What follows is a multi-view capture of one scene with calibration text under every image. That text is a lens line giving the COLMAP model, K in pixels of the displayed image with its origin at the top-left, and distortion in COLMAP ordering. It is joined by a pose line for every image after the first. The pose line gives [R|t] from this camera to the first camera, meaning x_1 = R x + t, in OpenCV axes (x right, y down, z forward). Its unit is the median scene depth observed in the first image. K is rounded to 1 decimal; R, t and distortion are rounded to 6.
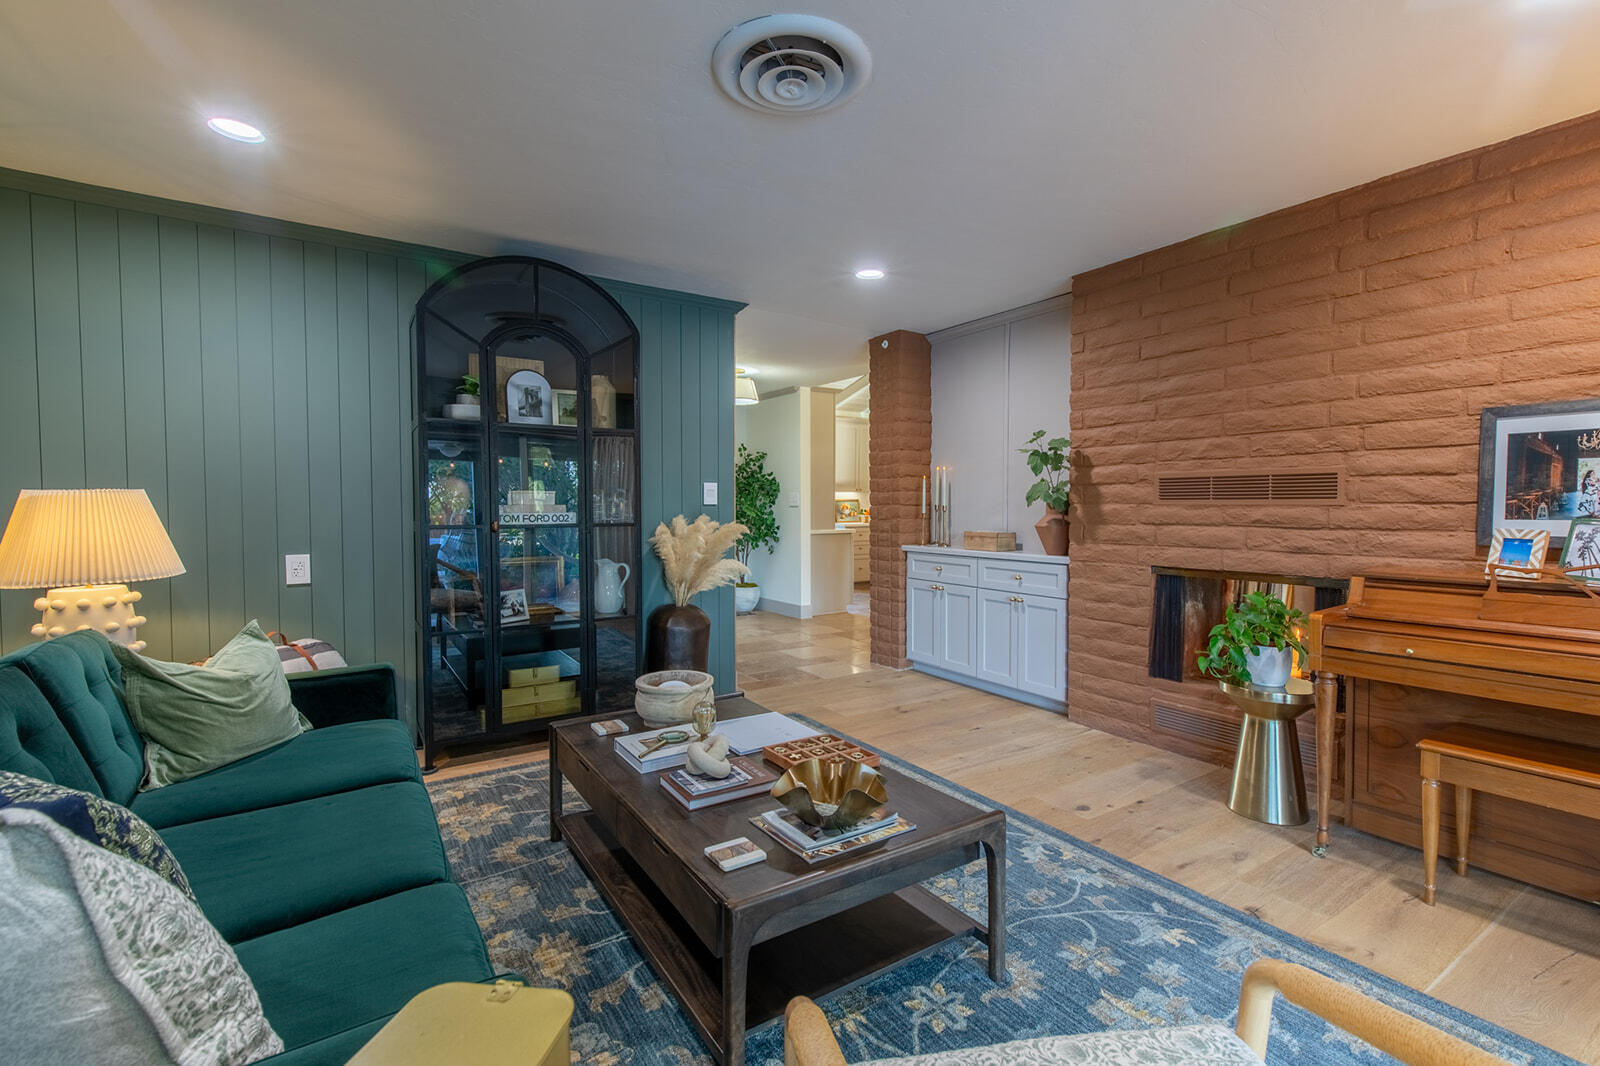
lens RADIAL K [[716.0, 0, 812.1], [0, 716.0, 526.4], [0, 0, 1]] dist [0.005812, -0.001557]
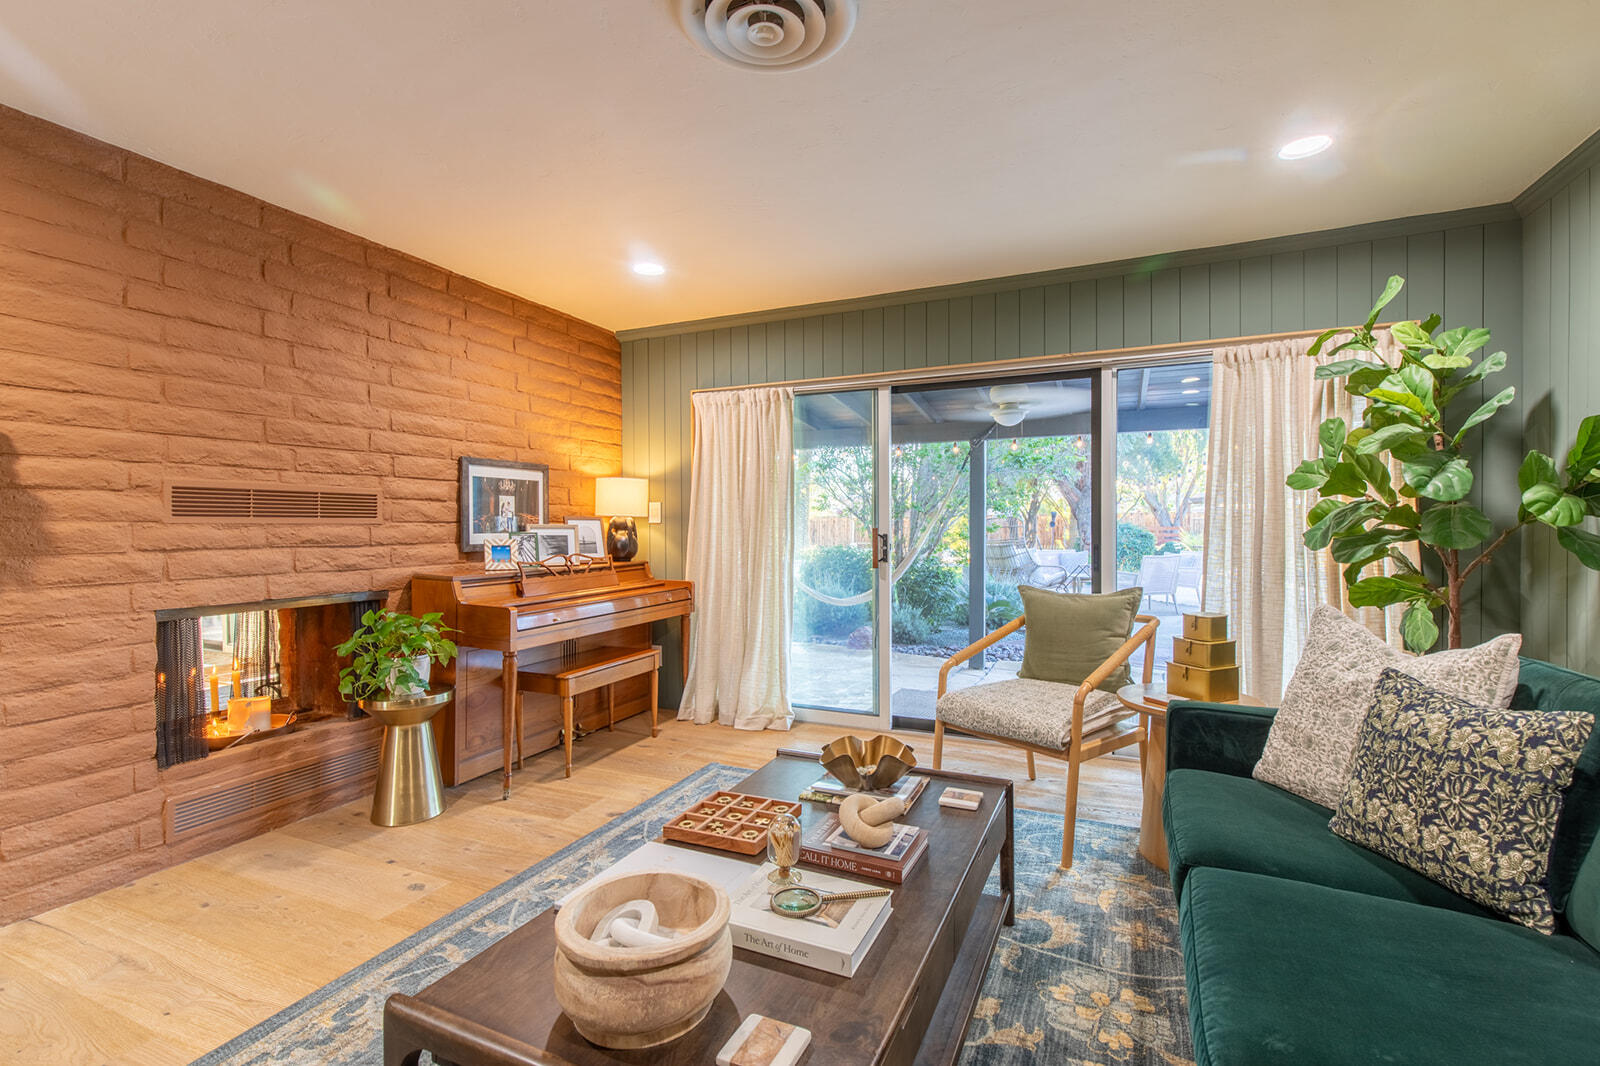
lens RADIAL K [[716.0, 0, 812.6], [0, 716.0, 530.5], [0, 0, 1]] dist [0.005812, -0.001557]
pose [[-0.535564, -0.002682, 0.844491, -0.530821], [0.030100, 0.999299, 0.022263, -0.022653], [-0.843958, 0.037343, -0.535107, 0.972342]]
